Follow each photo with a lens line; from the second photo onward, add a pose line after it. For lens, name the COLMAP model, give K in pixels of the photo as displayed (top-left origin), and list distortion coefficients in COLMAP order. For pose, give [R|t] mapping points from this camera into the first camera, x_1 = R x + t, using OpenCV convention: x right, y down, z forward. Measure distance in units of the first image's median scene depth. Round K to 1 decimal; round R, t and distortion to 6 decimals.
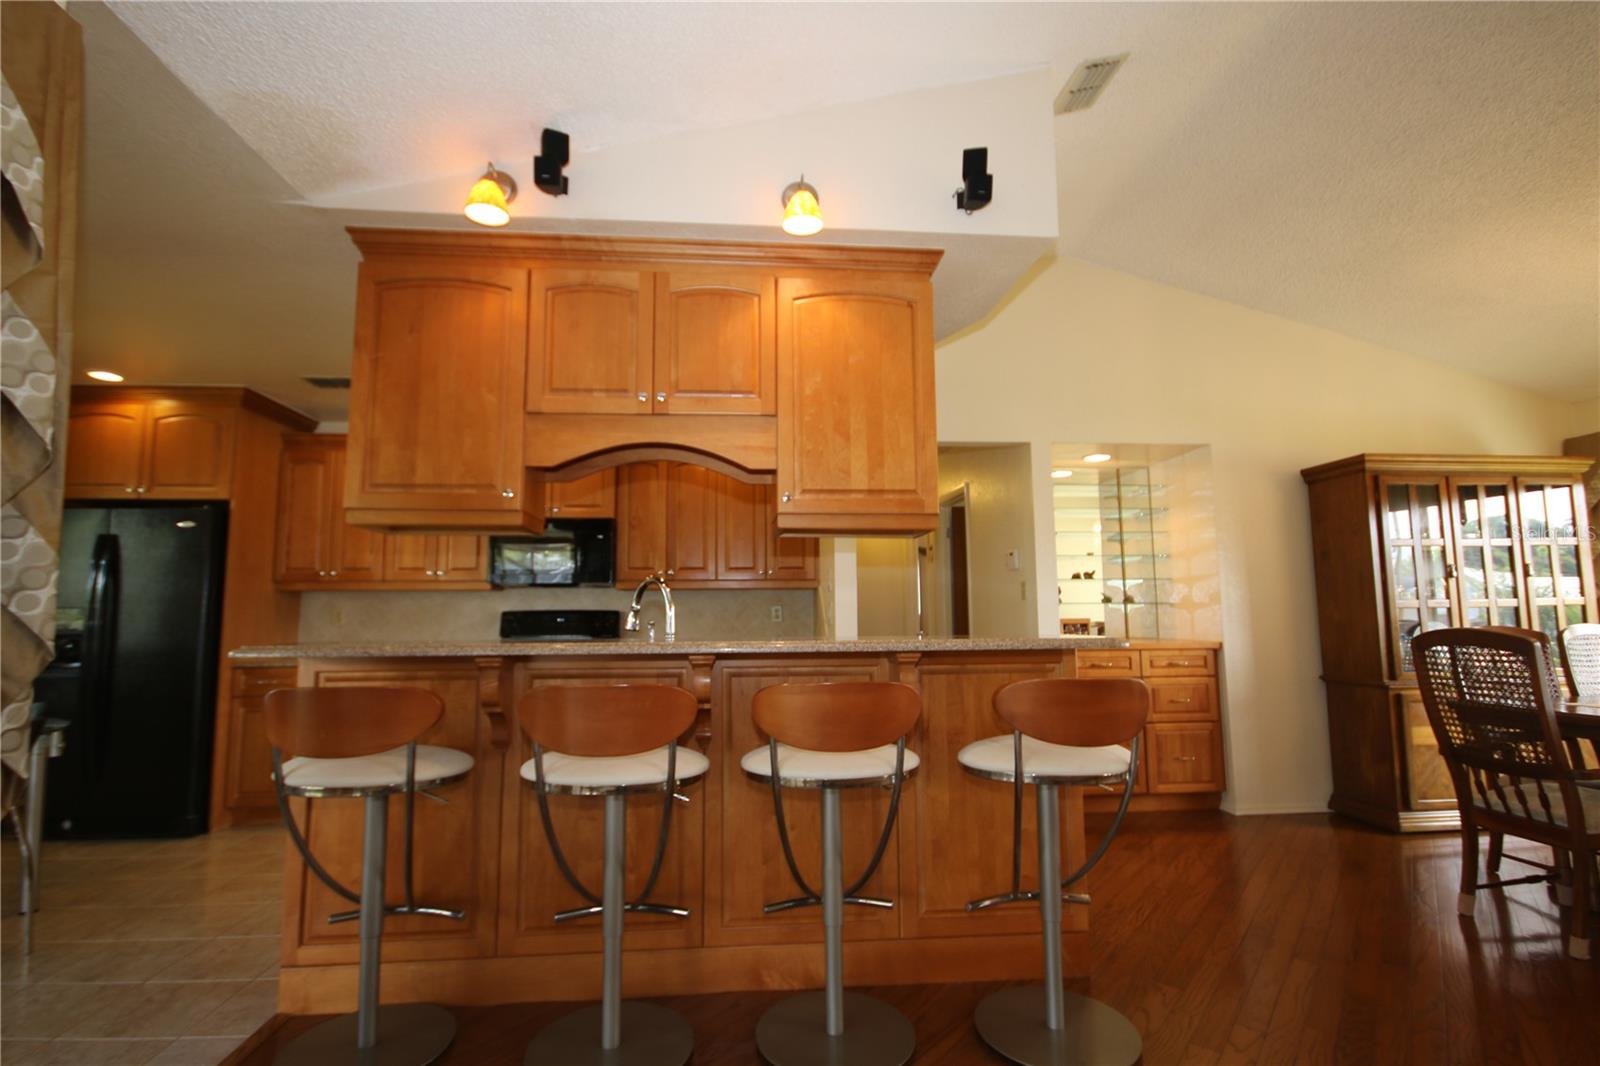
lens RADIAL K [[723.3, 0, 794.3], [0, 723.3, 532.1], [0, 0, 1]] dist [-0.008348, -0.003247]
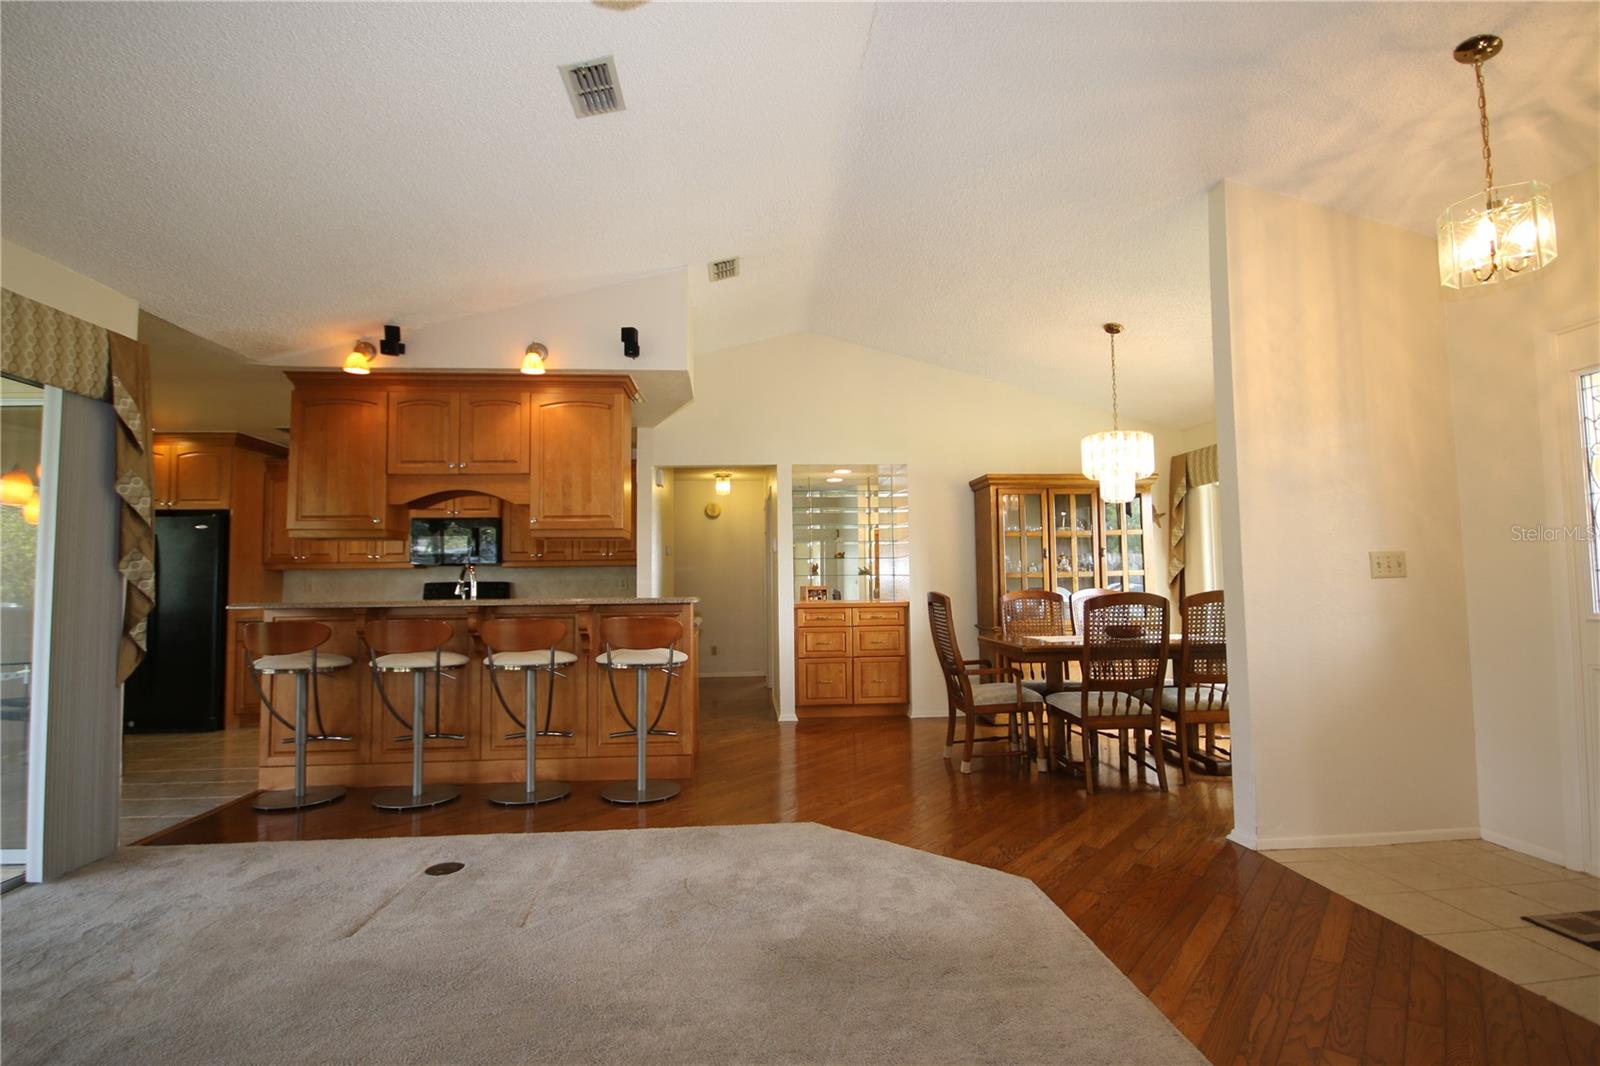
lens RADIAL K [[723.3, 0, 800.6], [0, 723.3, 532.4], [0, 0, 1]] dist [-0.008348, -0.003247]
pose [[0.999961, -0.005762, -0.006758, 0.566978], [0.006069, 0.998907, 0.046339, -0.083979], [0.006483, -0.046378, 0.998903, -0.670825]]
